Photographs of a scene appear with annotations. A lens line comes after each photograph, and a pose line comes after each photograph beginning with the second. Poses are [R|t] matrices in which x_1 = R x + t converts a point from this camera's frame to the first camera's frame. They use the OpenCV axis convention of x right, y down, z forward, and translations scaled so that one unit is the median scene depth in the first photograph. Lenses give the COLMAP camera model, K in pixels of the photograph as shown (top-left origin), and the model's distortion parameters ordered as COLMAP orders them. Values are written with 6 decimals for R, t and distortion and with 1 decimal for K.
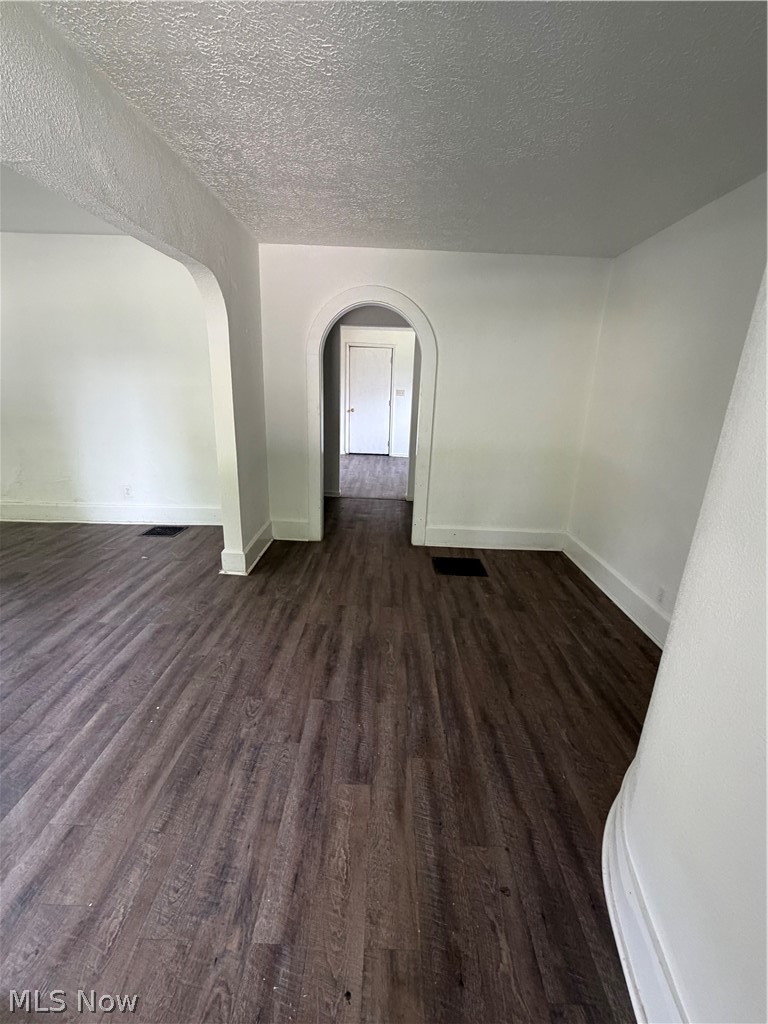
lens RADIAL K [[418.5, 0, 382.7], [0, 418.5, 507.3], [0, 0, 1]] dist [0.000176, 0.000018]
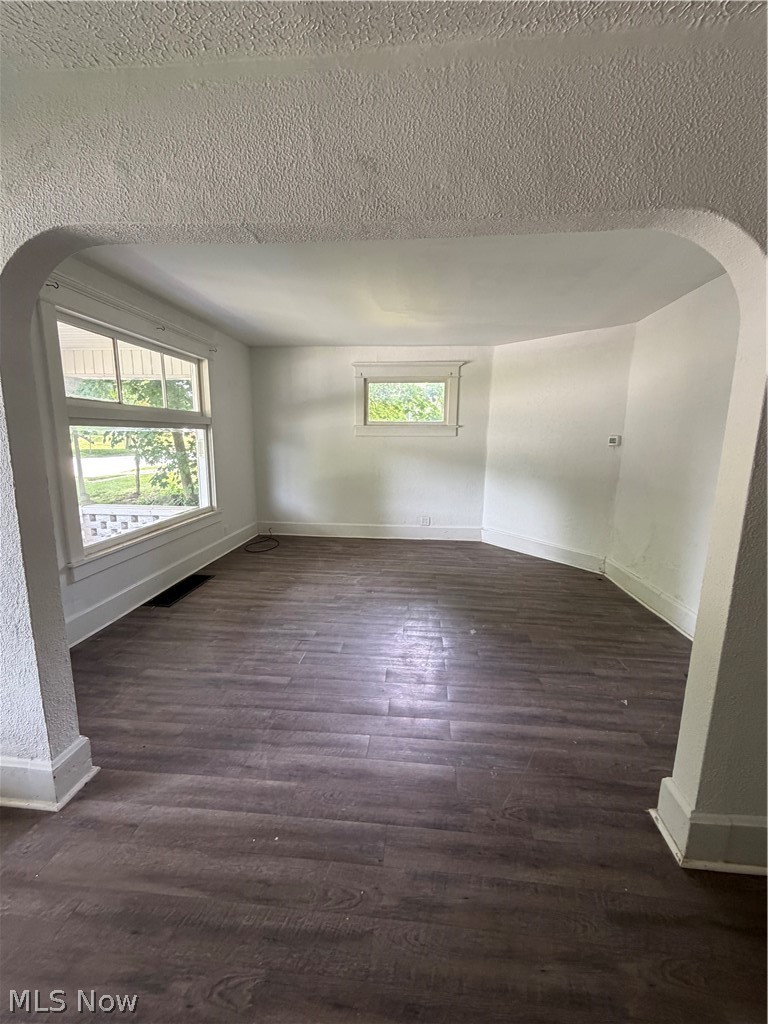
lens RADIAL K [[418.5, 0, 383.4], [0, 418.5, 516.0], [0, 0, 1]] dist [0.000176, 0.000018]
pose [[-0.068724, 0.153875, -0.985697, 0.110036], [-0.296777, 0.940150, 0.167456, -0.226237], [0.952471, 0.304041, -0.018945, 0.774997]]
